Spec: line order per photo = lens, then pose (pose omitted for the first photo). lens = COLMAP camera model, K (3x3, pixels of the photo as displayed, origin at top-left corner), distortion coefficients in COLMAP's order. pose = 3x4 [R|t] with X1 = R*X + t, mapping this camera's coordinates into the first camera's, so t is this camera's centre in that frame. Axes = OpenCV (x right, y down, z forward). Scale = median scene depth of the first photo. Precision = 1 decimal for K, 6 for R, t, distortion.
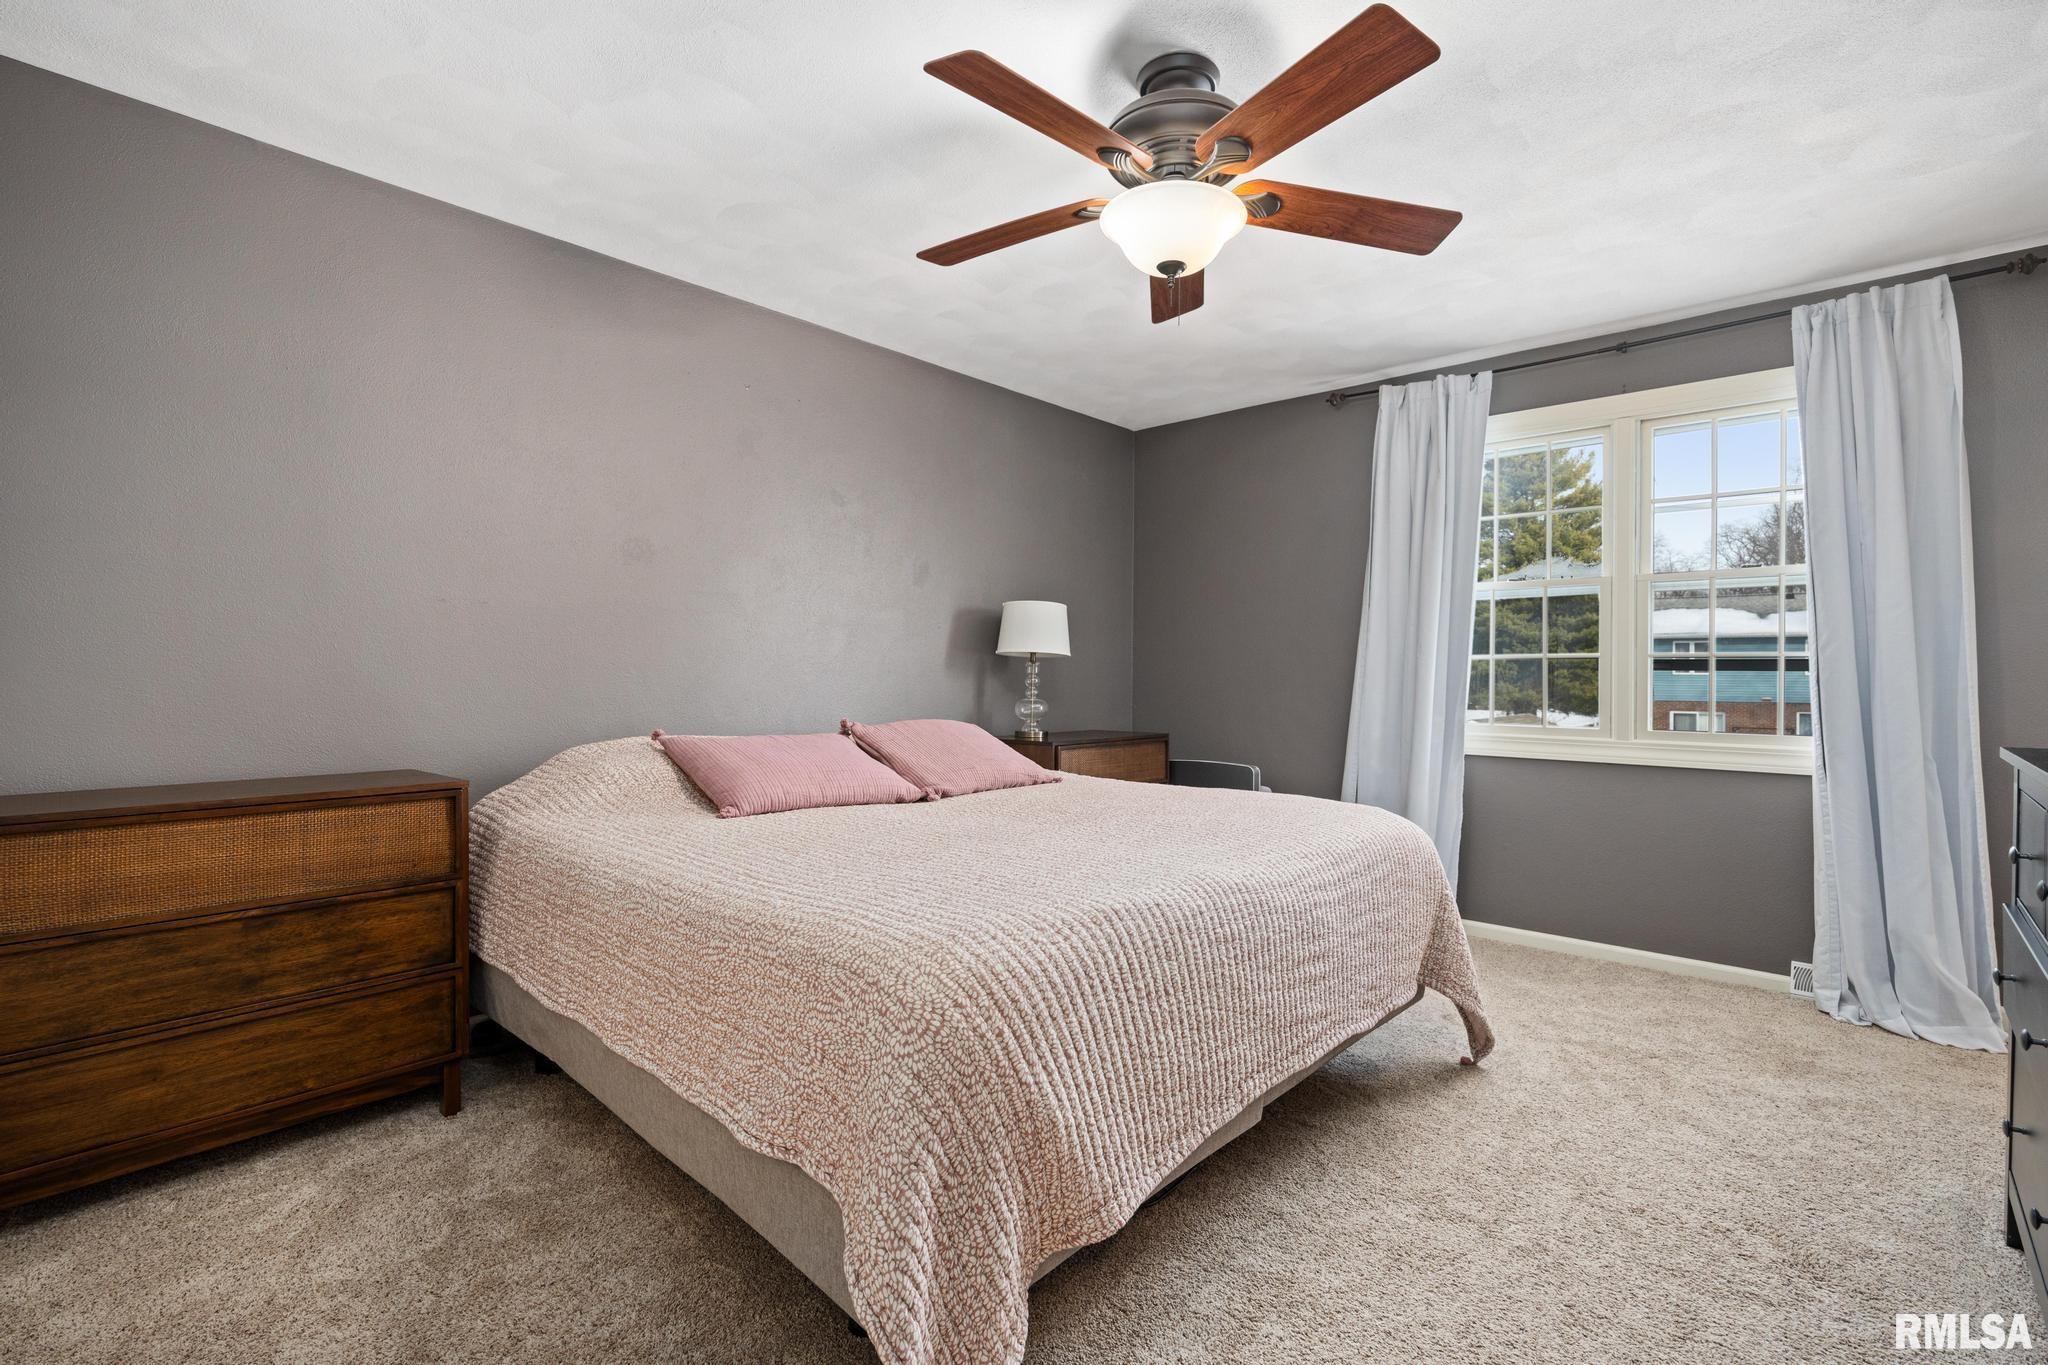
lens RADIAL K [[932.0, 0, 1024.0], [0, 932.0, 682.5], [0, 0, 1]] dist [0.000965, 0.000297]
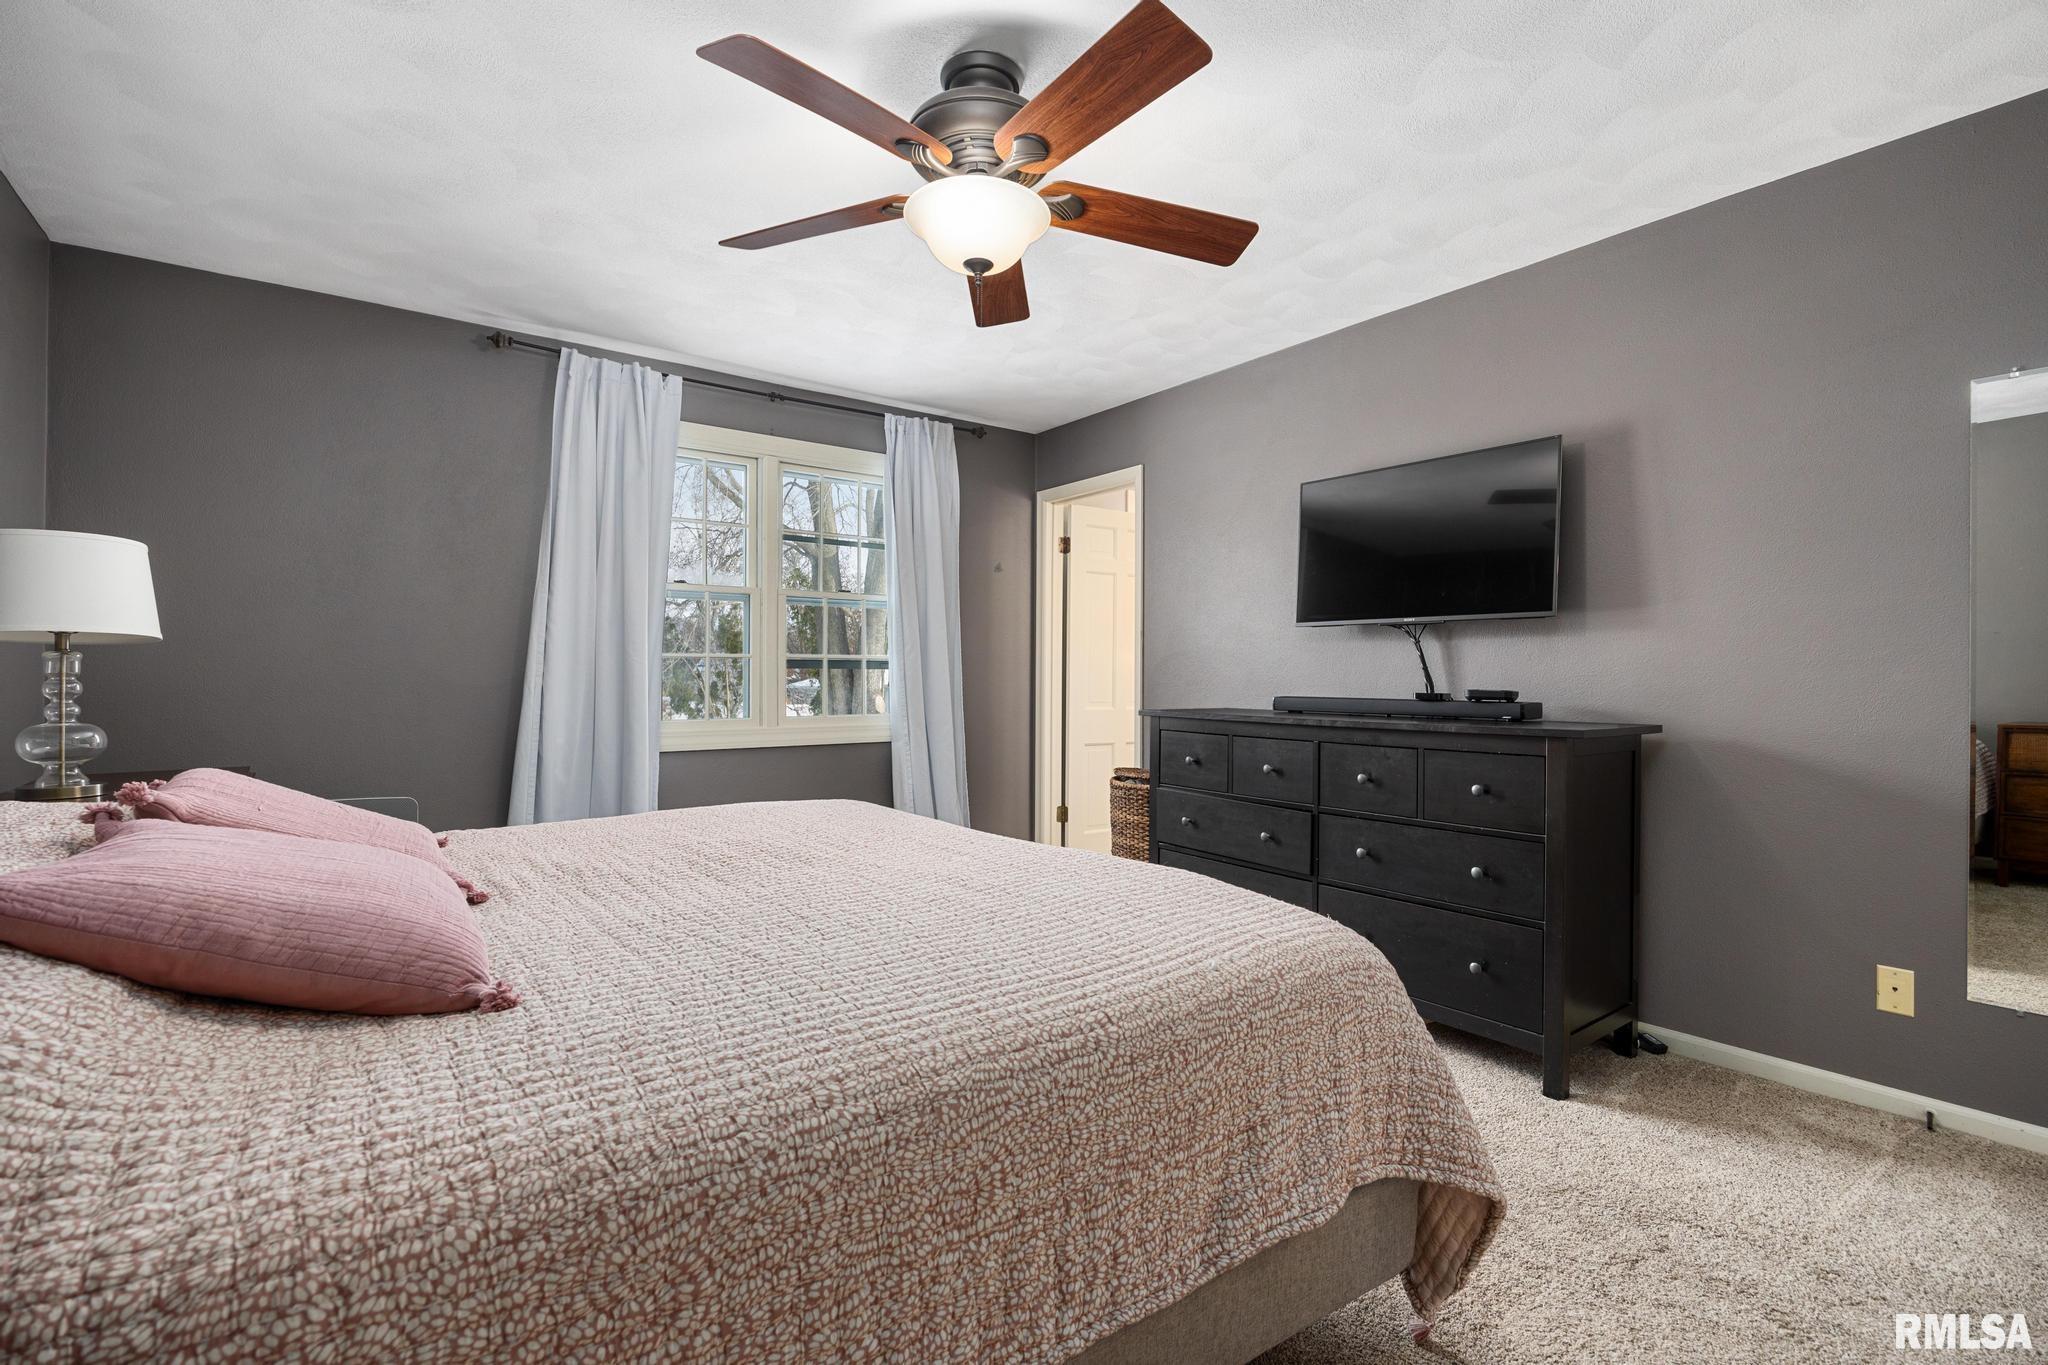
lens RADIAL K [[932.0, 0, 1024.0], [0, 932.0, 682.5], [0, 0, 1]] dist [0.000965, 0.000297]
pose [[0.199384, -0.013396, 0.979830, -0.446484], [0.011543, 0.999869, 0.011321, -0.004846], [-0.979853, 0.009053, 0.199513, 0.437178]]
